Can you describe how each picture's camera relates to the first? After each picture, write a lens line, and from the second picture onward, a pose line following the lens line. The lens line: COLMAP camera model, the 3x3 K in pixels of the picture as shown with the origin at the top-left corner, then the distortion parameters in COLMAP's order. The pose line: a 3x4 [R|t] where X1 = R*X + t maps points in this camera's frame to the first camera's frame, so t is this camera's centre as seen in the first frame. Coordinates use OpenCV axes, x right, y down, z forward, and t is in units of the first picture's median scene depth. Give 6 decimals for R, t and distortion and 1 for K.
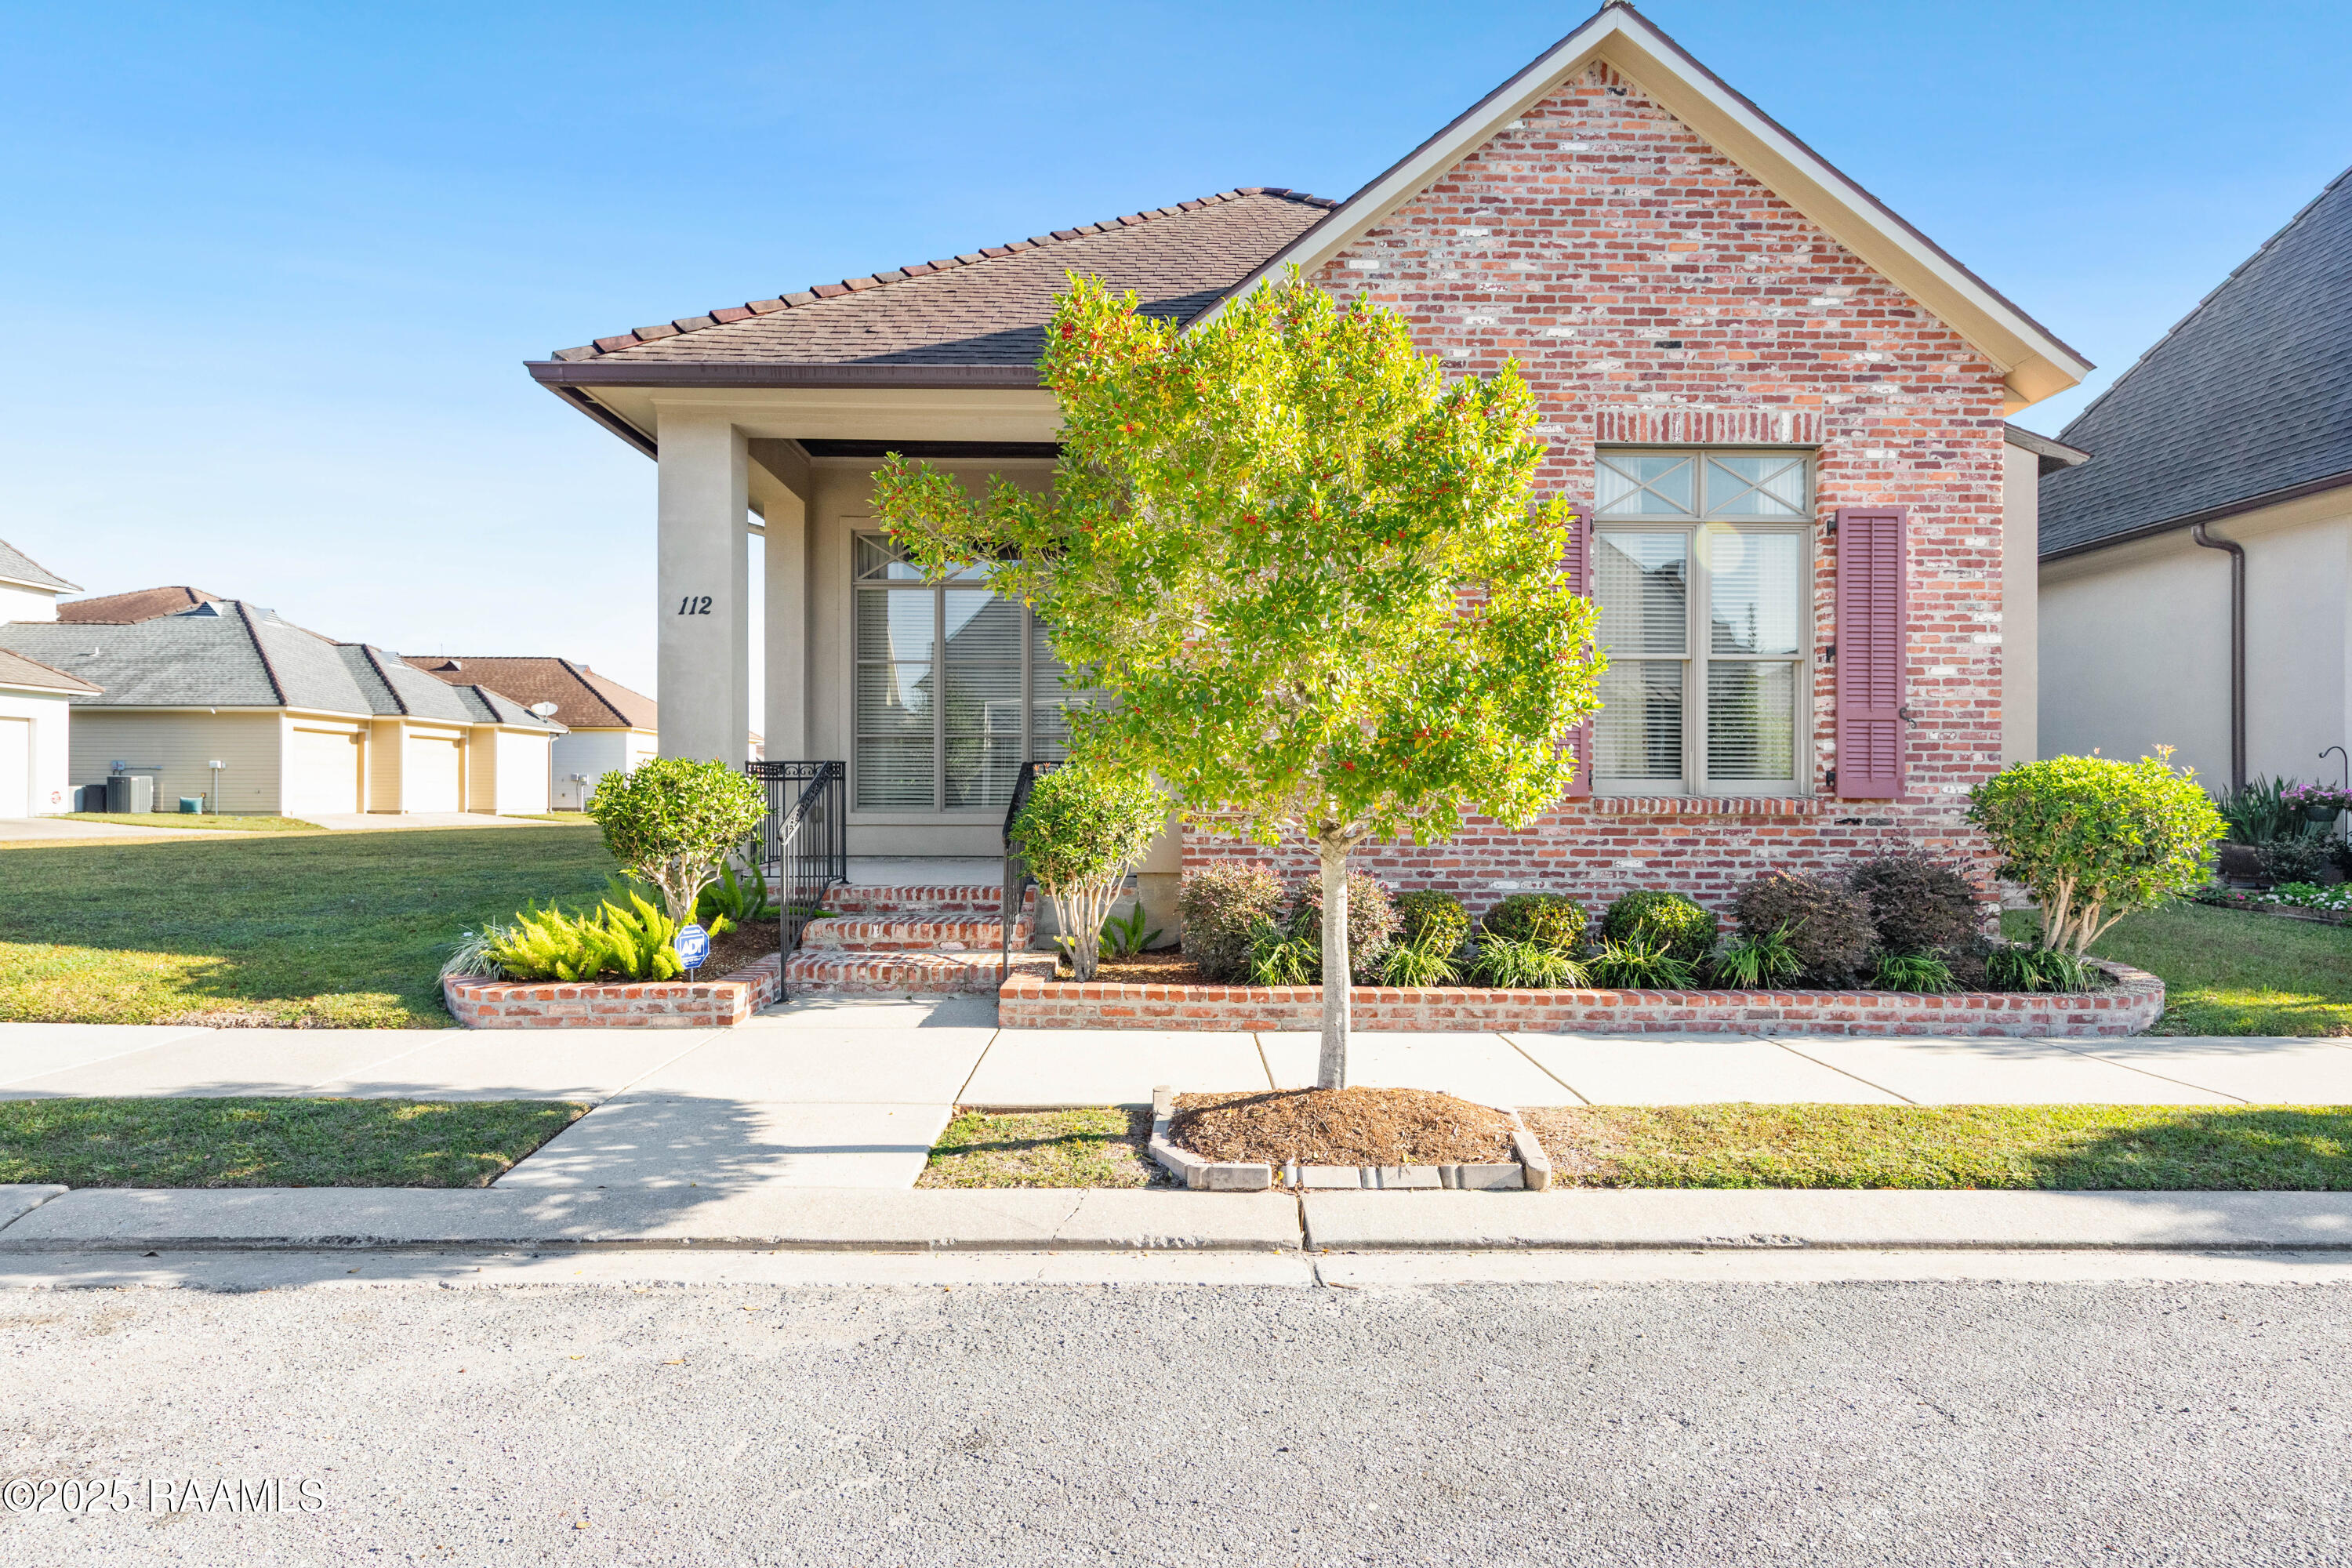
lens RADIAL K [[1260.7, 0, 1211.0], [0, 1260.7, 800.6], [0, 0, 1]] dist [0.015754, -0.002179]
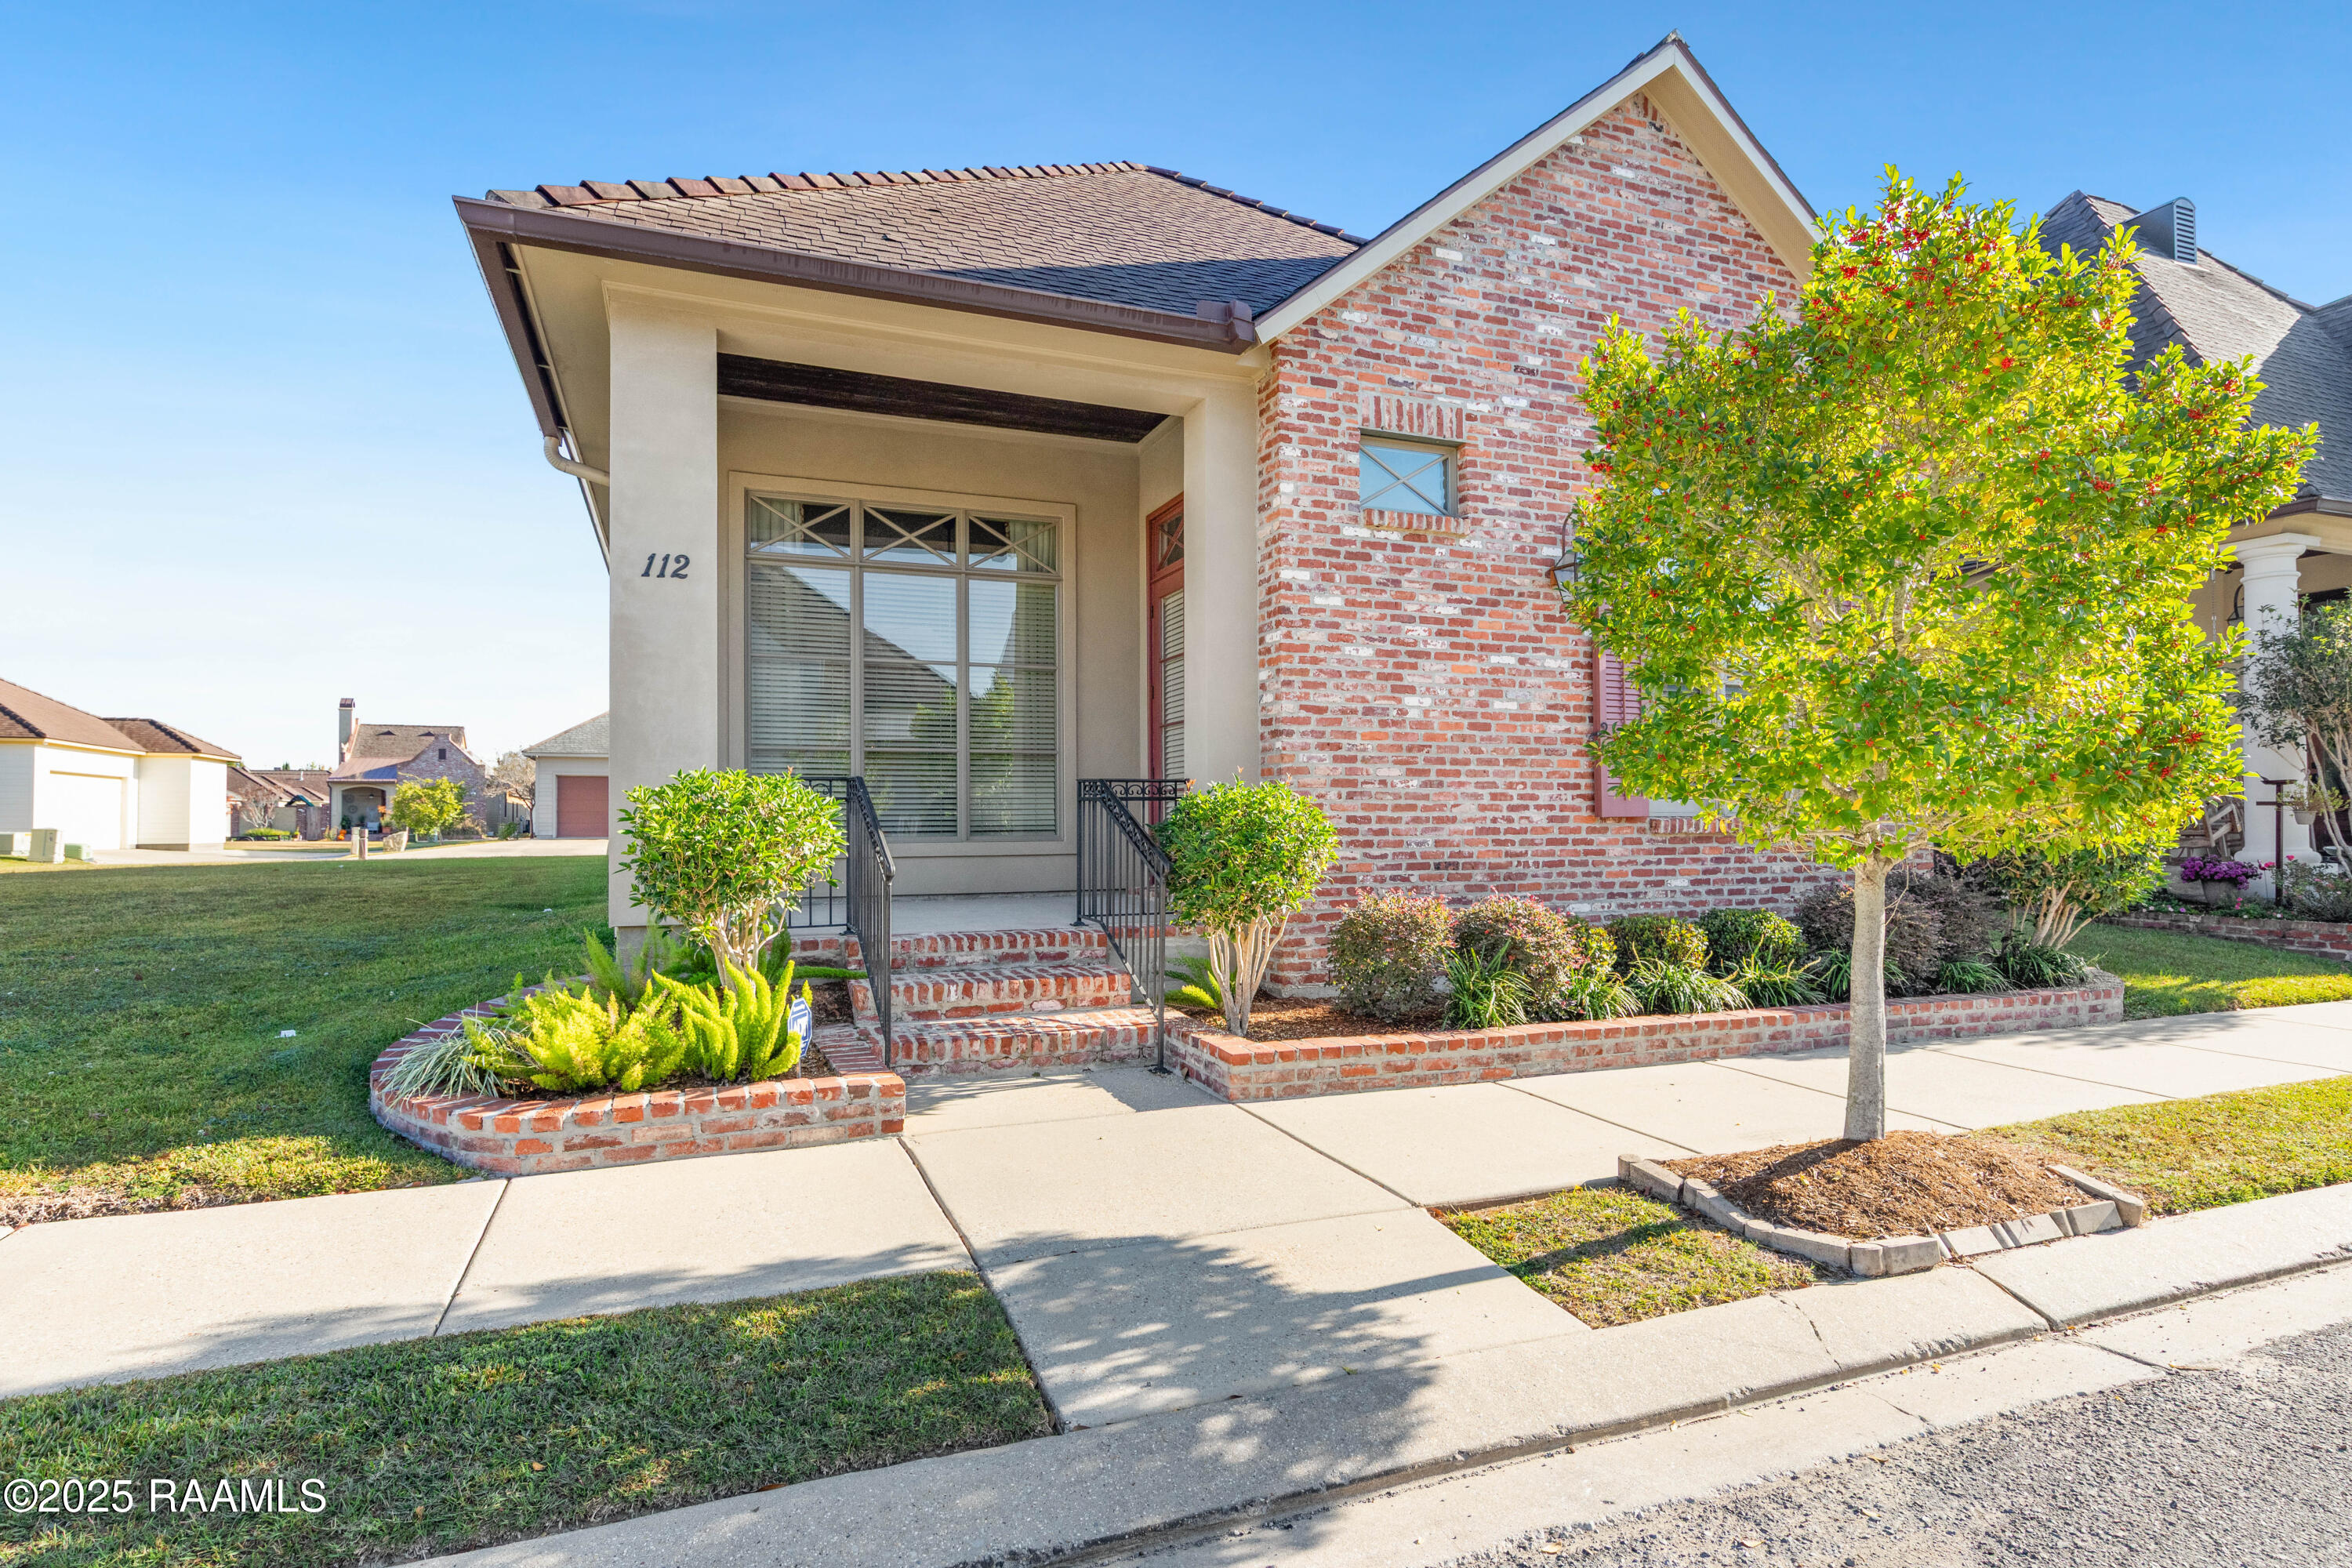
lens RADIAL K [[1260.7, 0, 1211.0], [0, 1260.7, 800.6], [0, 0, 1]] dist [0.015754, -0.002179]
pose [[0.926783, -0.001339, 0.375596, -0.399217], [0.009952, 0.999730, -0.020994, 0.001742], [-0.375466, 0.023194, 0.926546, 0.201138]]
